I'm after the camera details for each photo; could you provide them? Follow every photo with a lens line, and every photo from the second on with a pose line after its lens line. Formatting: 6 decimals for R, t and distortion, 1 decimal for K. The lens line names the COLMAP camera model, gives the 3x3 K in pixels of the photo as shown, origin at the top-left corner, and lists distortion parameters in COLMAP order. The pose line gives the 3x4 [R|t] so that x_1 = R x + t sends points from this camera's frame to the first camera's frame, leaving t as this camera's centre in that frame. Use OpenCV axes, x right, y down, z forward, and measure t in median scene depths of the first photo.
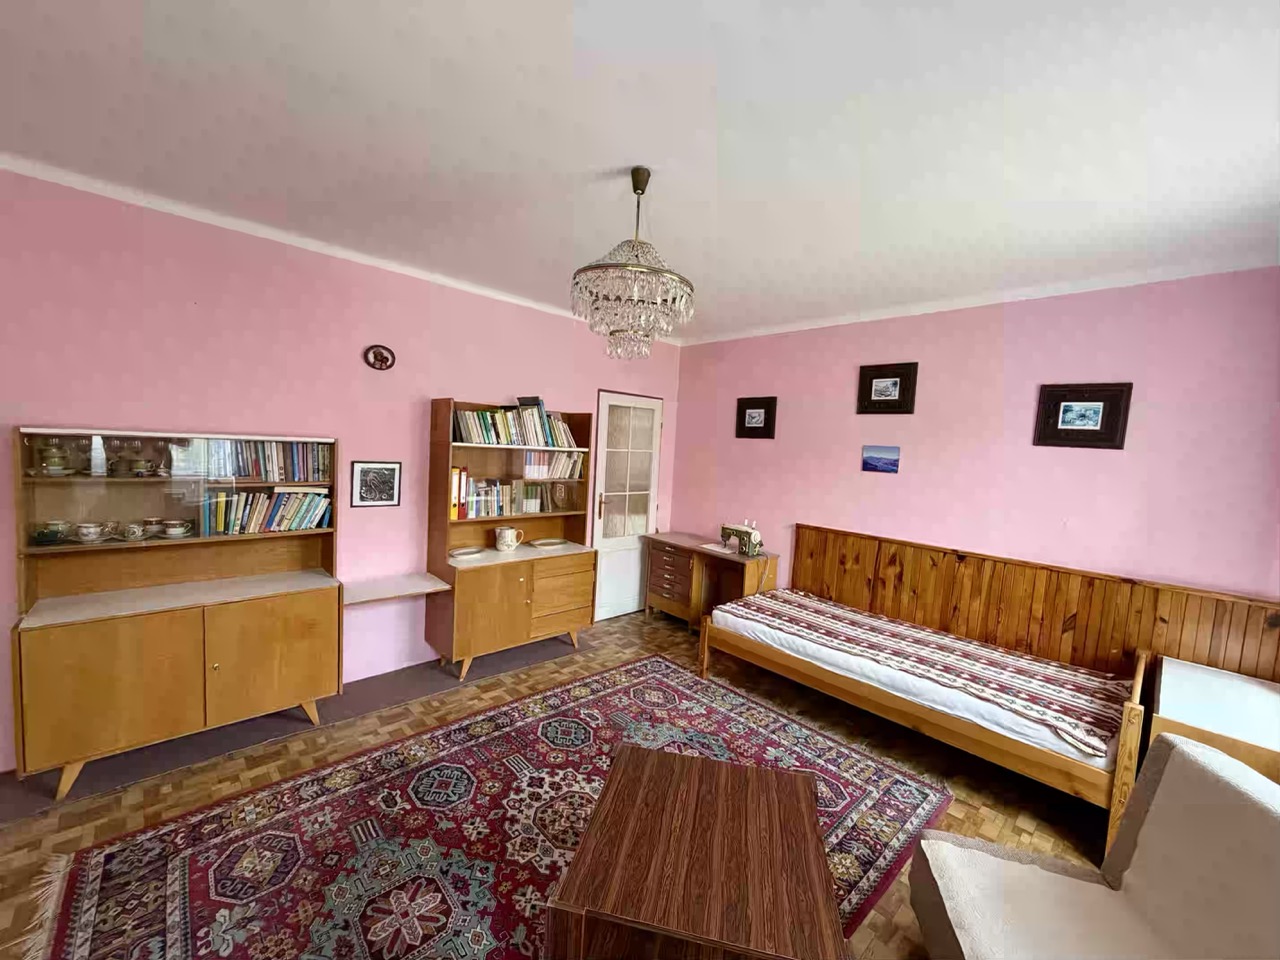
lens RADIAL K [[509.9, 0, 635.9], [0, 509.9, 480.2], [0, 0, 1]] dist [-0.001418, -0.000707]
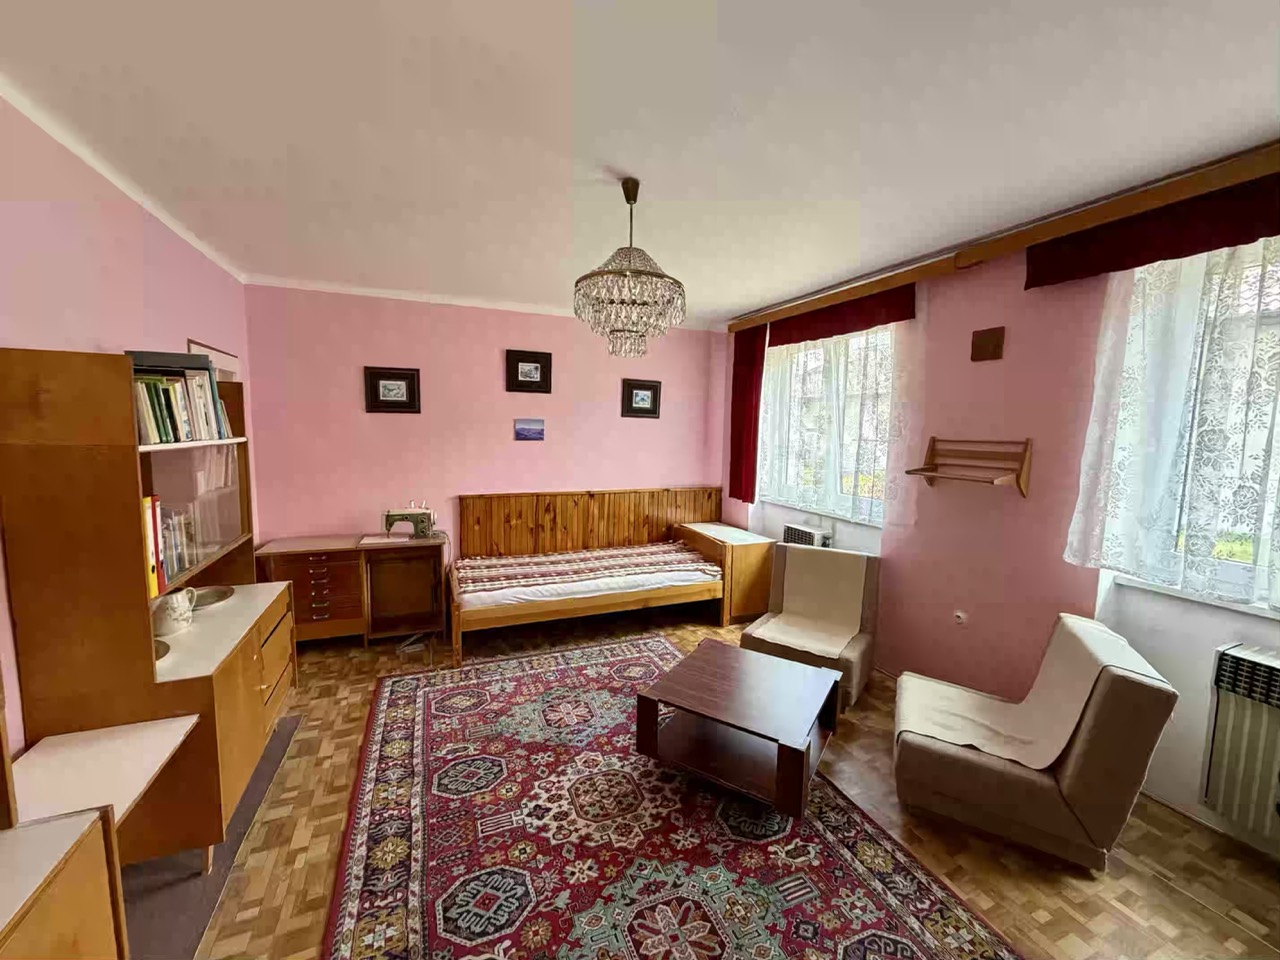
lens RADIAL K [[509.9, 0, 637.0], [0, 509.9, 480.6], [0, 0, 1]] dist [-0.001418, -0.000707]
pose [[0.346912, -0.147616, 0.926208, -0.693531], [0.067086, 0.988912, 0.132483, -0.078438], [-0.935496, 0.016176, 0.352968, 0.394727]]
